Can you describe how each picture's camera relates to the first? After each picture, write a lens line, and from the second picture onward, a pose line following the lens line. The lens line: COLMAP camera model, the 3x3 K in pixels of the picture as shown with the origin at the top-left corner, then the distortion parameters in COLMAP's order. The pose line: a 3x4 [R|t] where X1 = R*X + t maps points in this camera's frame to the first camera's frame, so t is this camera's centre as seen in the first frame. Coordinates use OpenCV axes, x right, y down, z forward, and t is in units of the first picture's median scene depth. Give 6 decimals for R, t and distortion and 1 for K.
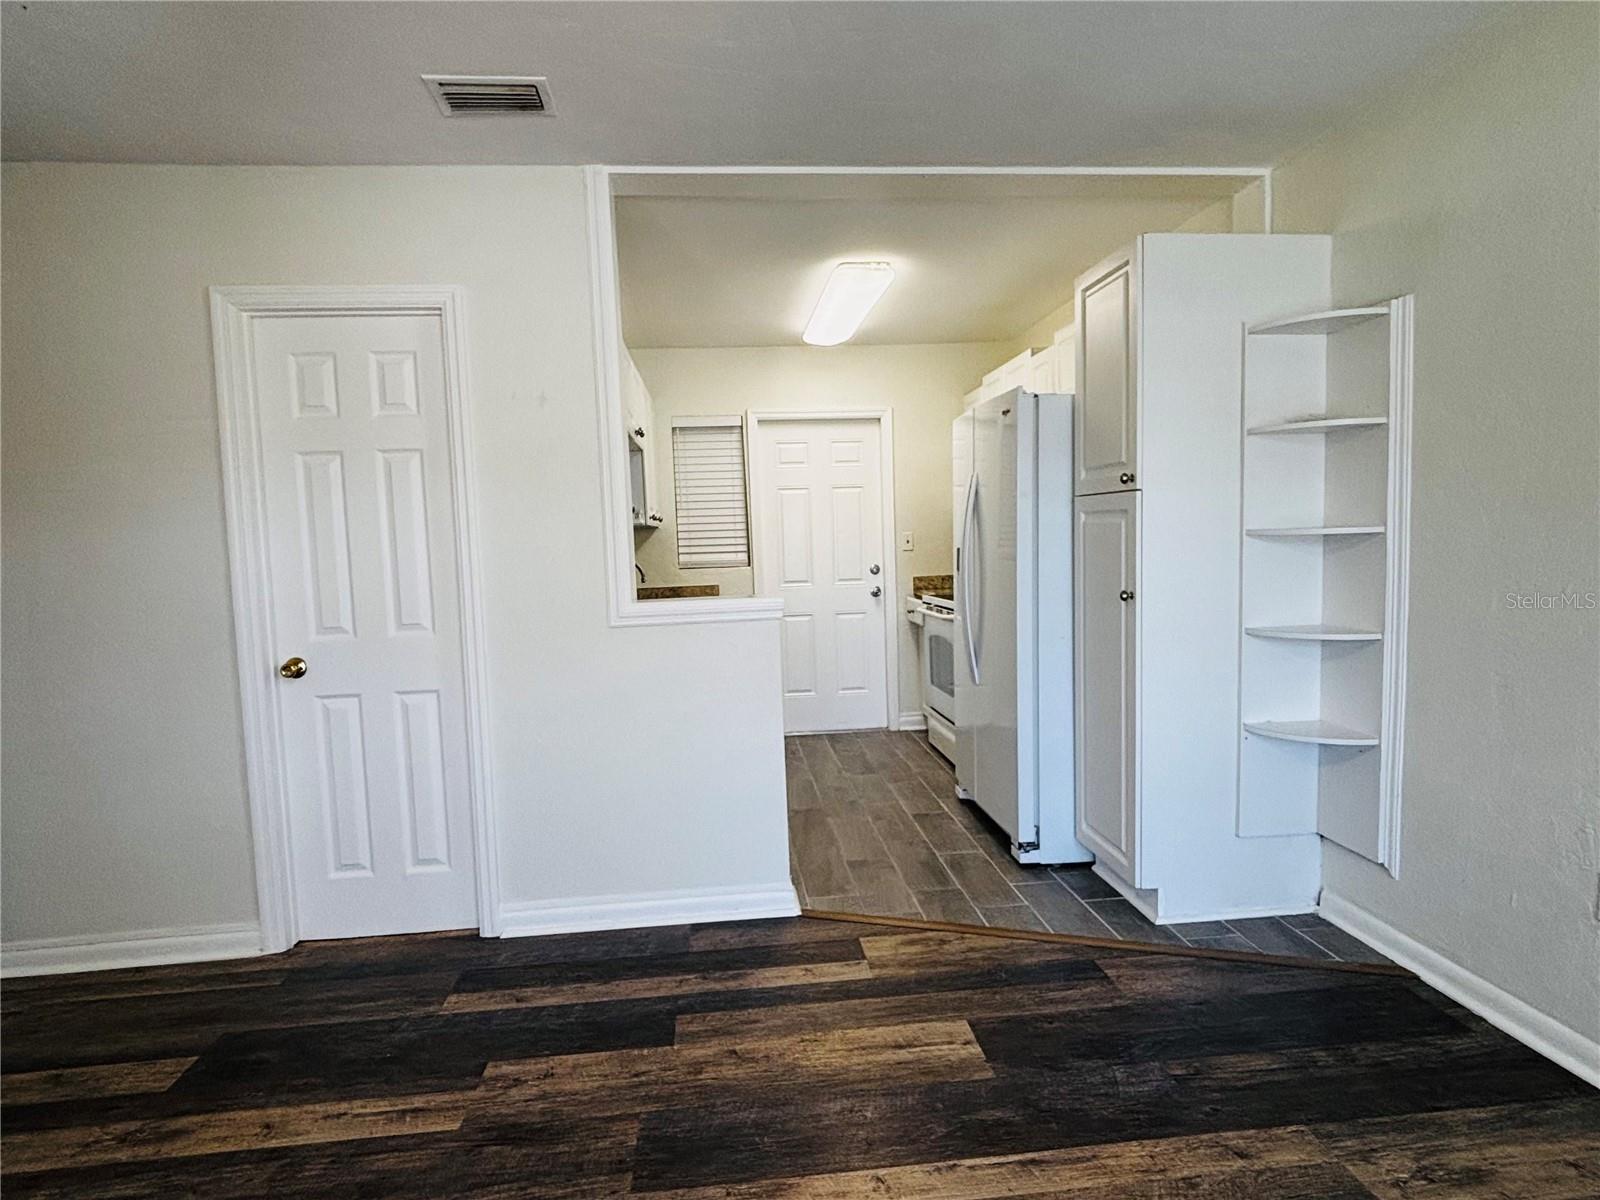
lens RADIAL K [[885.9, 0, 800.0], [0, 885.9, 600.0], [0, 0, 1]] dist [0.001804, 0.000648]
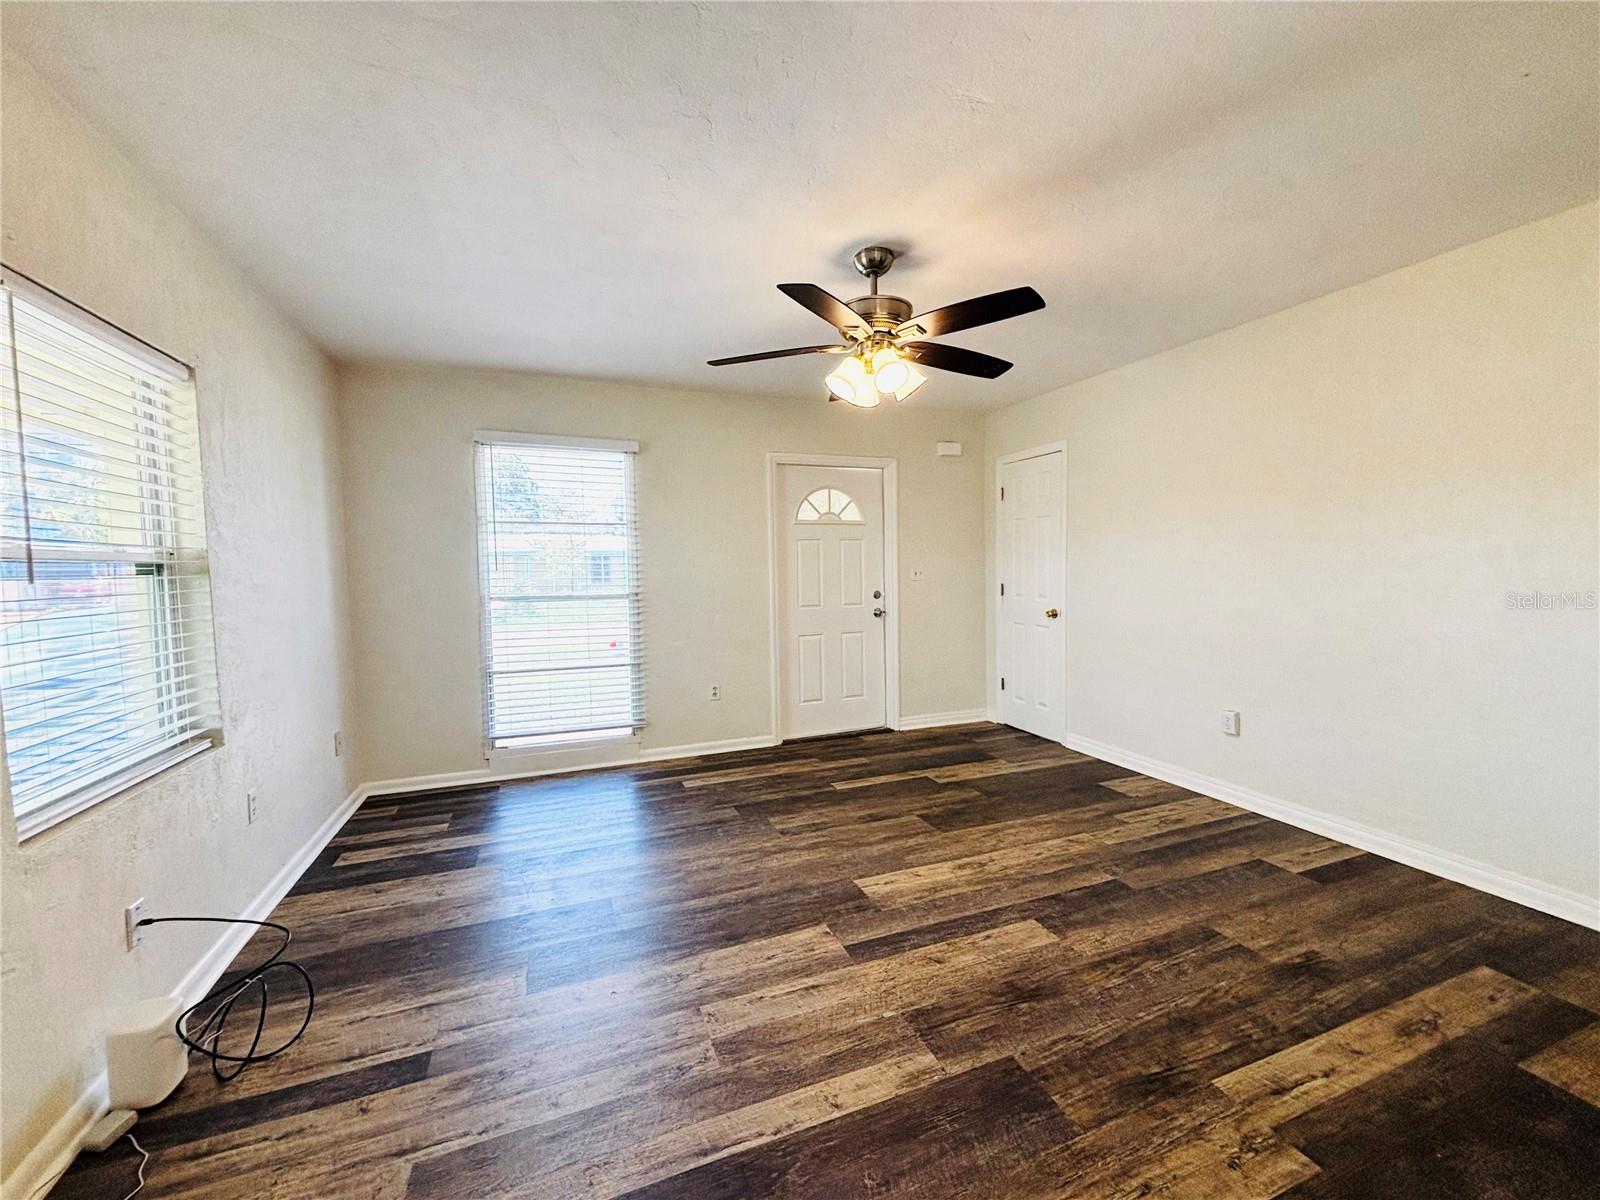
lens RADIAL K [[640.5, 0, 800.0], [0, 640.5, 600.0], [0, 0, 1]] dist [0.002357, -0.000303]
pose [[-0.962529, 0.069231, -0.262193, 0.292253], [0.032521, 0.989354, 0.141850, -0.140381], [0.269222, 0.128008, -0.954533, 1.594295]]
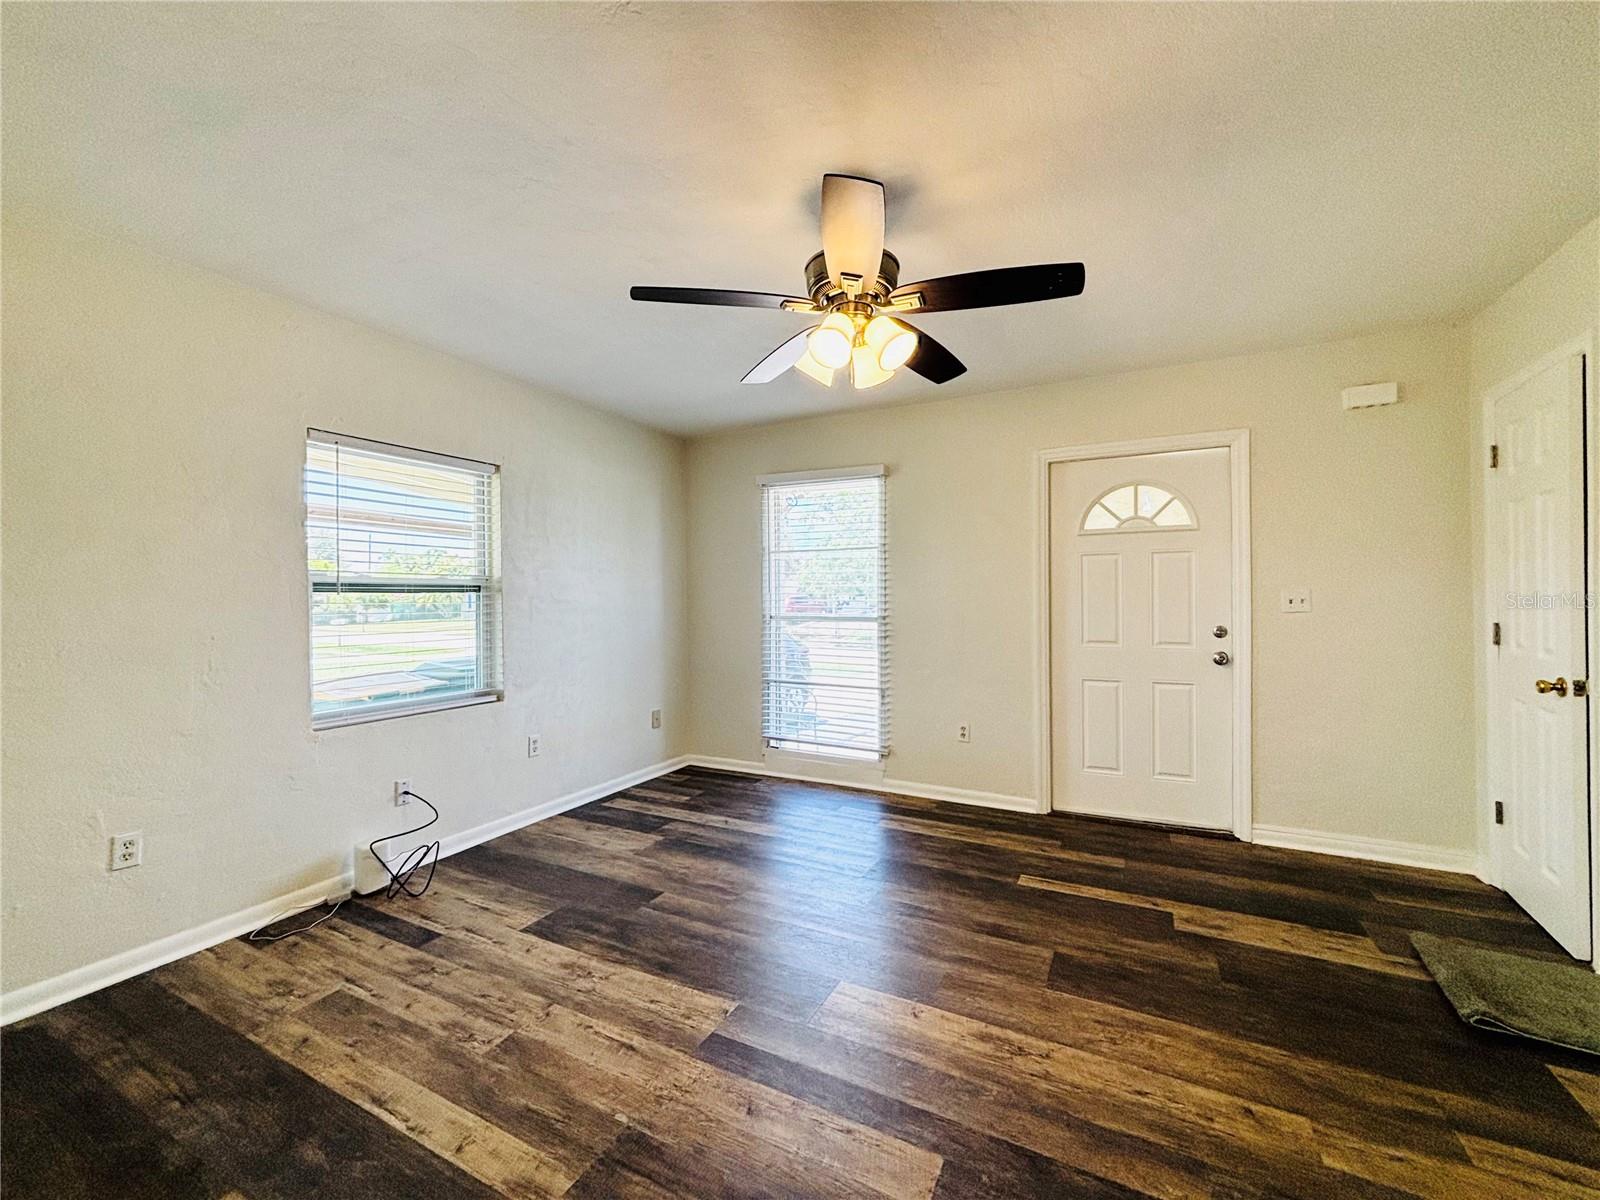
lens RADIAL K [[646.6, 0, 800.0], [0, 646.6, 600.0], [0, 0, 1]] dist [0.001039, -0.000128]
pose [[-0.839420, 0.042969, 0.541781, -0.711434], [0.084108, 0.995131, 0.051390, -0.057471], [-0.536935, 0.088705, -0.838947, 1.297832]]
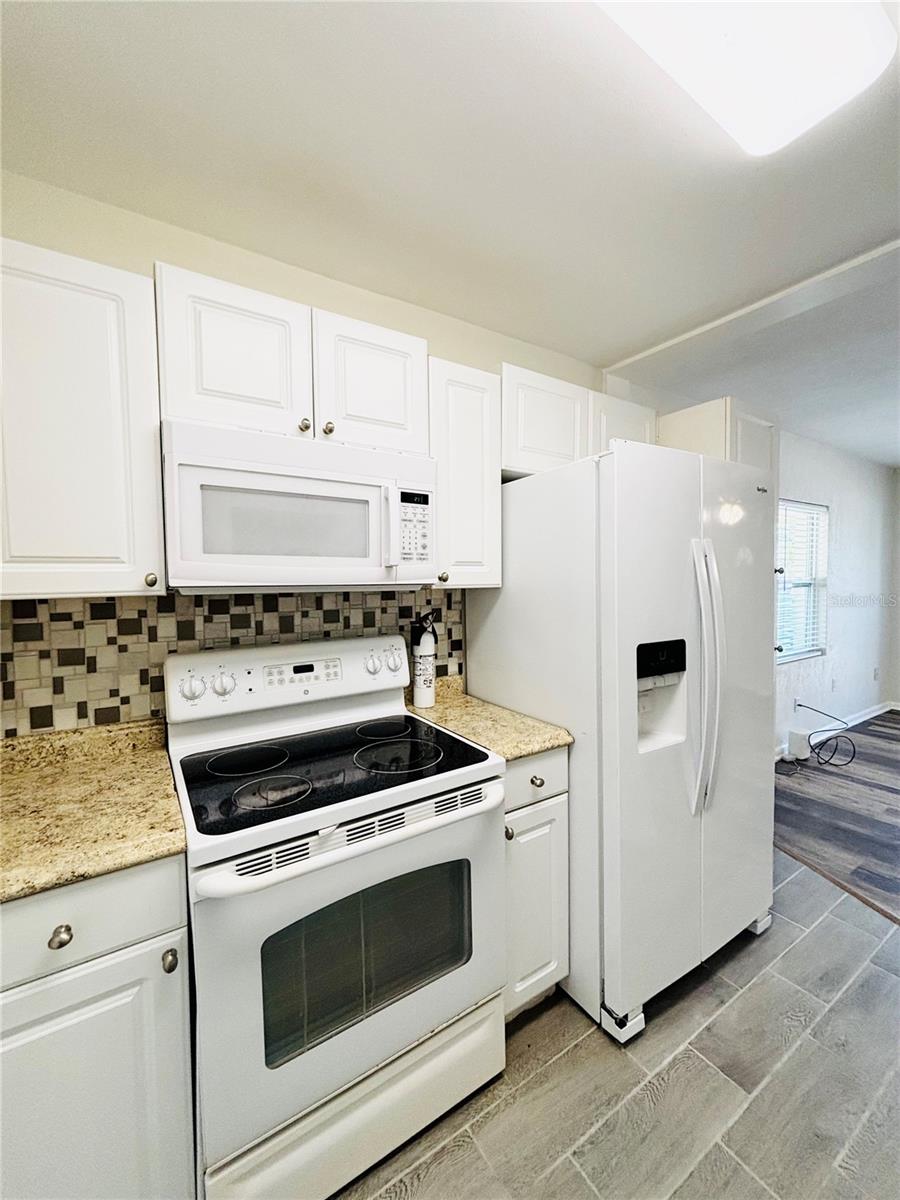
lens RADIAL K [[484.9, 0, 450.0], [0, 484.9, 600.0], [0, 0, 1]] dist [0.001039, -0.000128]
pose [[-0.458796, 0.001224, 0.888541, -0.161083], [0.099450, 0.993786, 0.049982, -0.276833], [-0.882959, 0.111297, -0.456067, 2.715521]]
